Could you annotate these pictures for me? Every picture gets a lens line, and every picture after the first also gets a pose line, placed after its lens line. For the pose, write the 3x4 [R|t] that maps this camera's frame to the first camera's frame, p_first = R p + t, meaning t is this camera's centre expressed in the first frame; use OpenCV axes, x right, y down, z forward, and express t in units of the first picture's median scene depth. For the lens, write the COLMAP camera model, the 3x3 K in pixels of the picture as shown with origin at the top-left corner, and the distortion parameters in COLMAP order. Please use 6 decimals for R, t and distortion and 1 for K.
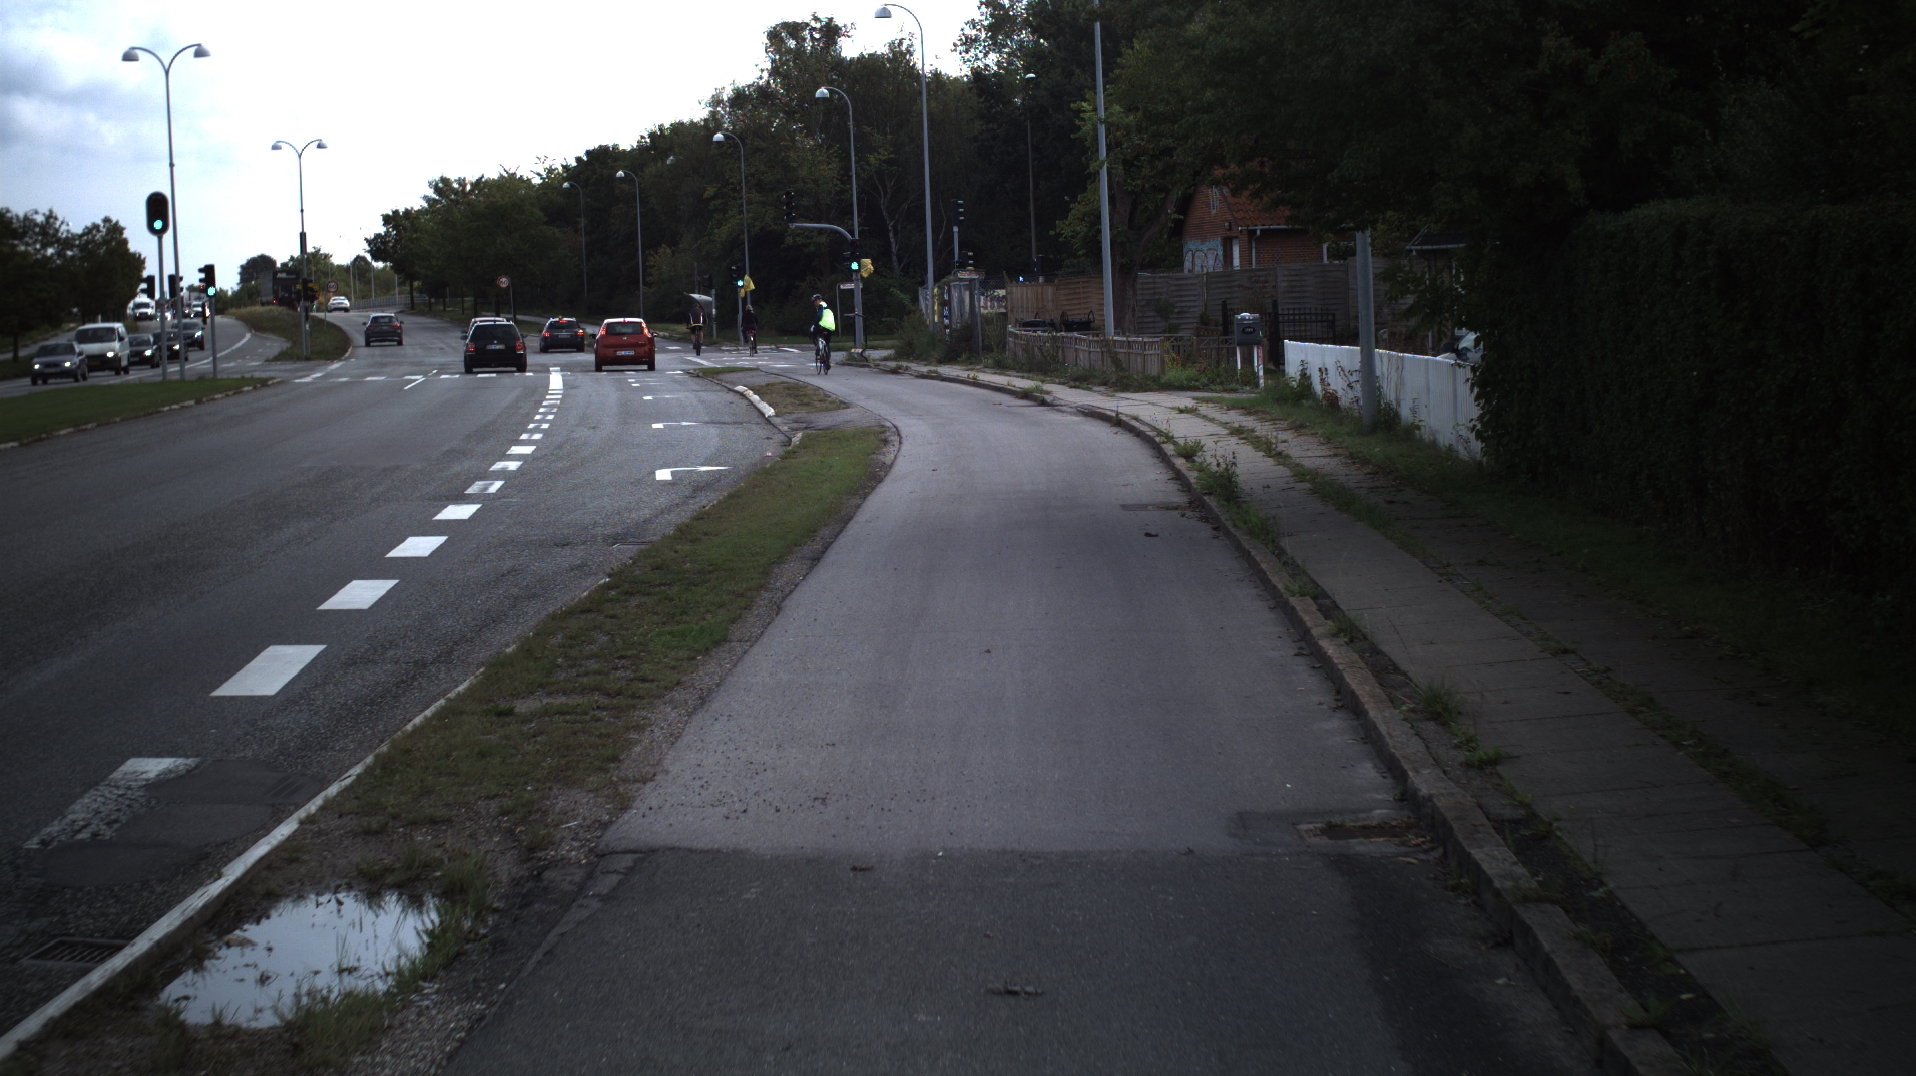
lens RADIAL K [[3270.1, 0, 958.0], [0, 3270.1, 538.0], [0, 0, 1]] dist [-0.264426, 0.216906]
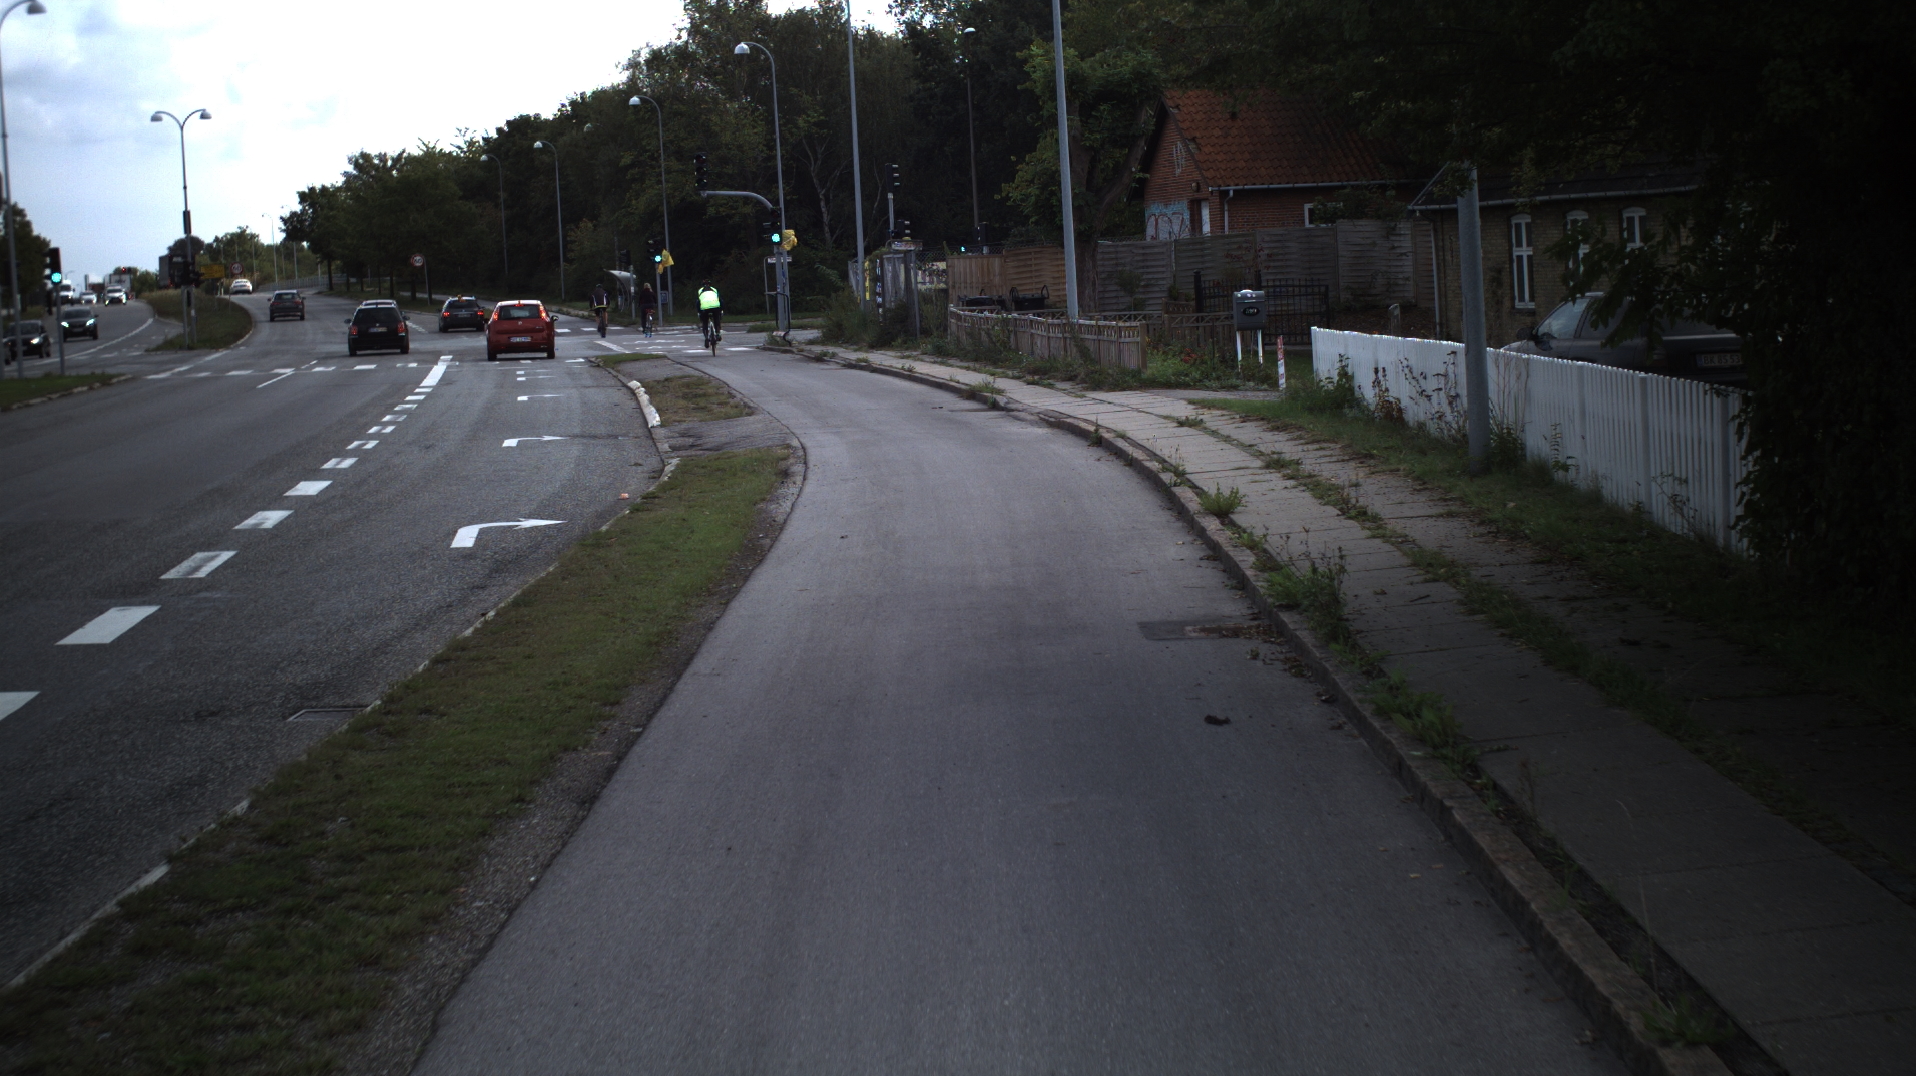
lens RADIAL K [[3270.1, 0, 958.0], [0, 3270.1, 538.0], [0, 0, 1]] dist [-0.264426, 0.216906]
pose [[0.999744, -0.015162, 0.016786, 0.001786], [0.015009, 0.999845, 0.009229, -0.009206], [-0.016923, -0.008975, 0.999817, 0.112229]]
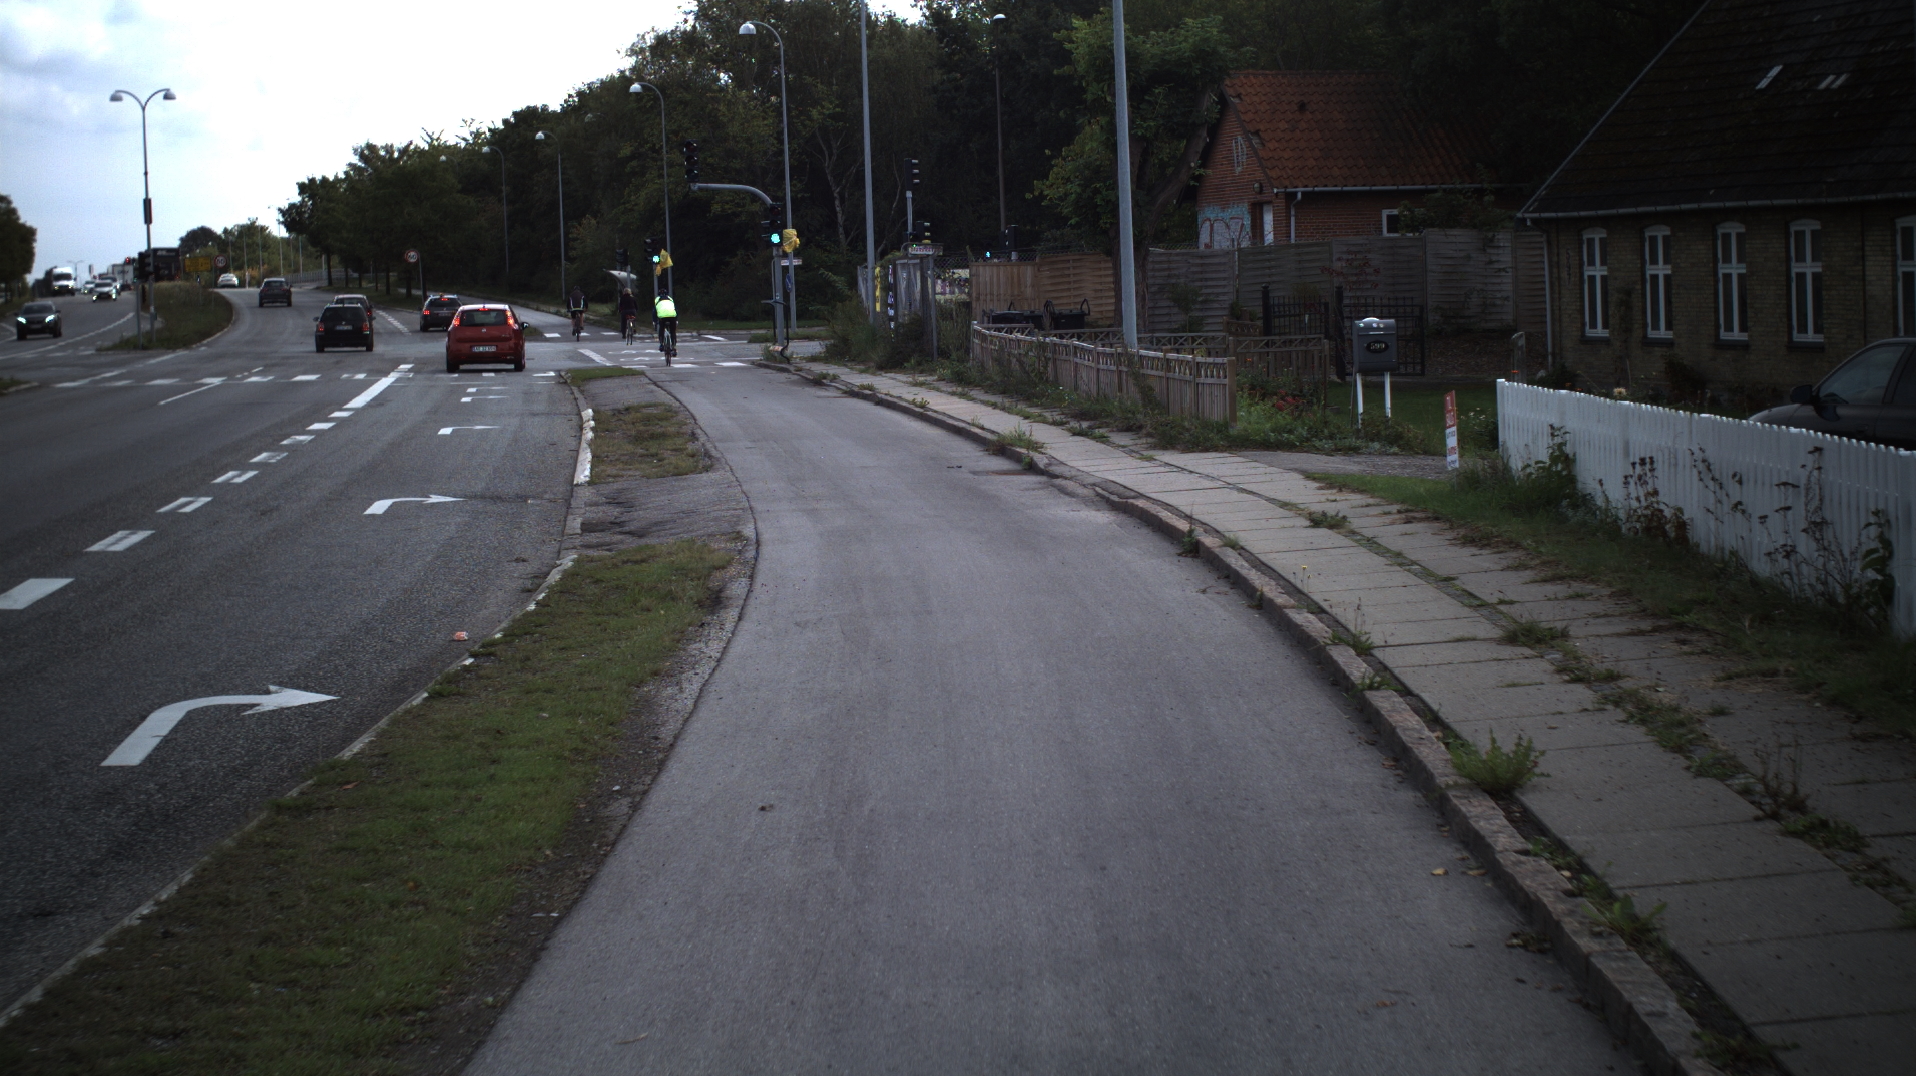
lens RADIAL K [[3270.1, 0, 958.0], [0, 3270.1, 538.0], [0, 0, 1]] dist [-0.264426, 0.216906]
pose [[0.999936, 0.002248, 0.011131, 0.003376], [-0.002336, 0.999966, 0.007906, -0.018356], [-0.011113, -0.007932, 0.999907, 0.224309]]
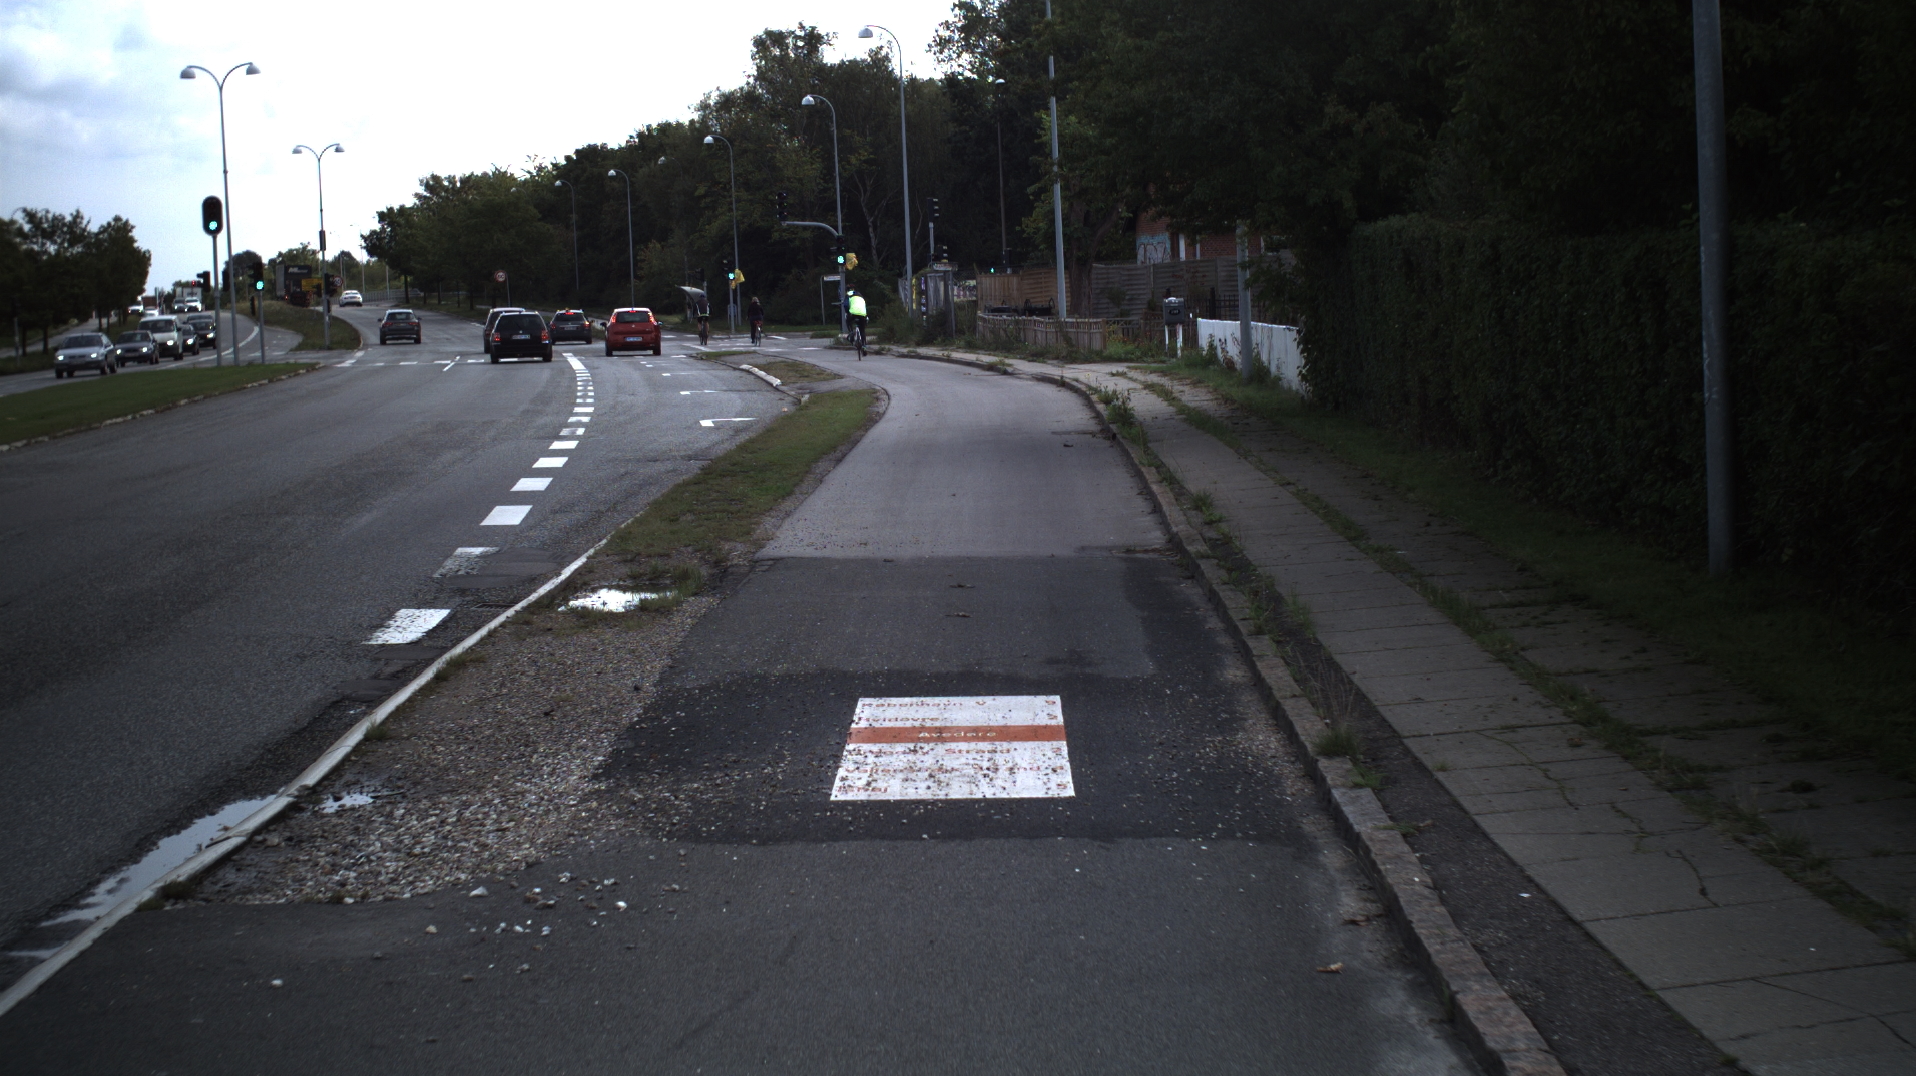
lens RADIAL K [[3270.1, 0, 958.0], [0, 3270.1, 538.0], [0, 0, 1]] dist [-0.264426, 0.216906]
pose [[0.999959, -0.005701, 0.007057, -0.000078], [0.005684, 0.999981, 0.002439, 0.009001], [-0.007071, -0.002399, 0.999972, -0.112221]]
